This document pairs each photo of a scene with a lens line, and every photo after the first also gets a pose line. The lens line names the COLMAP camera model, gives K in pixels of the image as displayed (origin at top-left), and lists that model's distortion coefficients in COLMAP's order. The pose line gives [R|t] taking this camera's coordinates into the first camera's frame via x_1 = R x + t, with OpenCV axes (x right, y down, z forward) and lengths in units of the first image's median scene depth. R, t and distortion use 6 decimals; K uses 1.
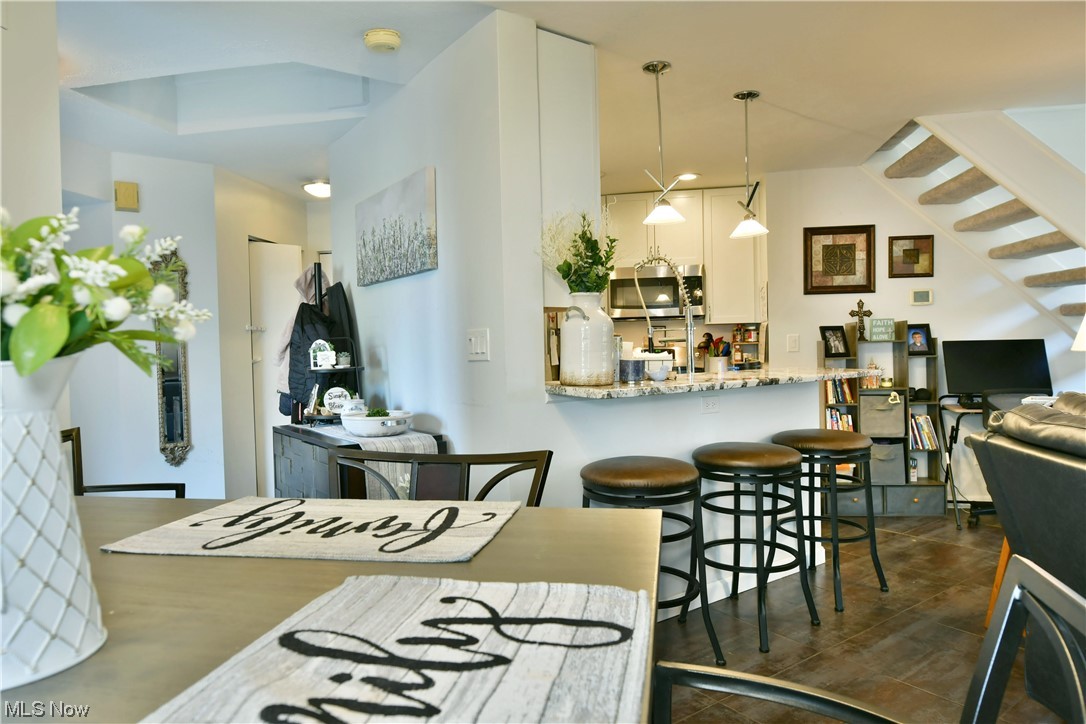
lens RADIAL K [[668.2, 0, 545.3], [0, 668.2, 362.7], [0, 0, 1]] dist [-0.018552, -0.002222]
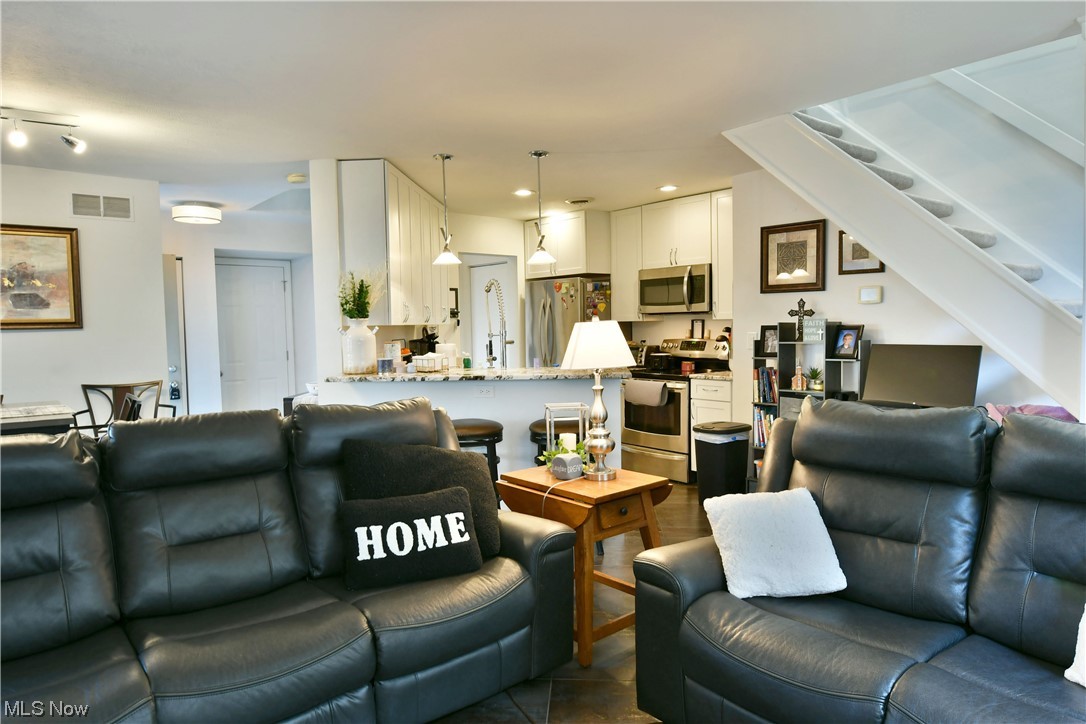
lens RADIAL K [[662.3, 0, 545.1], [0, 662.3, 357.8], [0, 0, 1]] dist [-0.015029, -0.004594]
pose [[0.773096, 0.041267, -0.632945, 0.834142], [-0.014012, 0.998749, 0.048003, -0.051516], [0.634134, -0.028242, 0.772707, 0.008955]]
